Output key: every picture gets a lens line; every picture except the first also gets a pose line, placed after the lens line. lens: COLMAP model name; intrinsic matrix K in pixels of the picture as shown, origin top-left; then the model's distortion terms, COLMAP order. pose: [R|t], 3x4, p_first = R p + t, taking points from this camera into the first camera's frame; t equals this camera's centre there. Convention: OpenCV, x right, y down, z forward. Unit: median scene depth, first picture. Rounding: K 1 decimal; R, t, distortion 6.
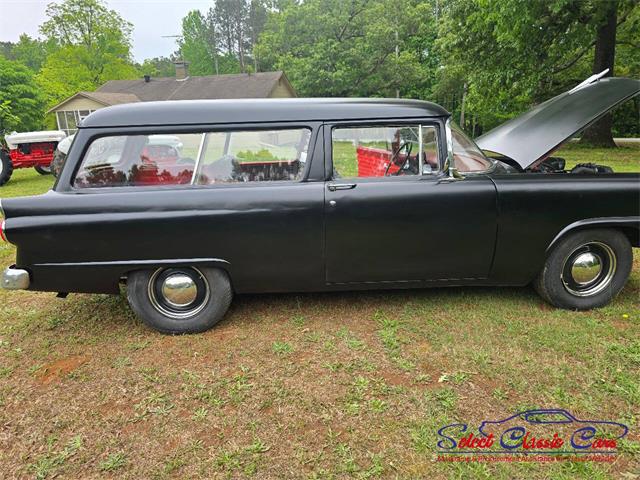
lens RADIAL K [[440.2, 0, 324.6], [0, 440.2, 232.9], [0, 0, 1]] dist [0.043702, -0.043959]
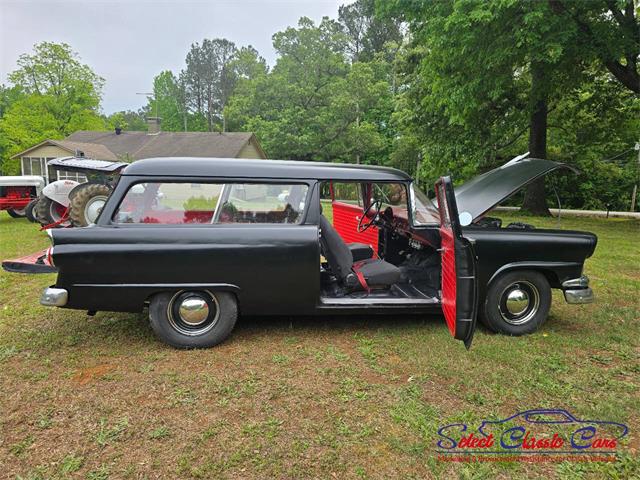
lens RADIAL K [[440.2, 0, 324.6], [0, 440.2, 232.9], [0, 0, 1]] dist [0.043702, -0.043959]
pose [[0.994678, 0.039300, 0.095247, -0.078258], [-0.026515, 0.990900, -0.131959, 0.054715], [-0.099567, 0.128732, 0.986668, -0.192508]]
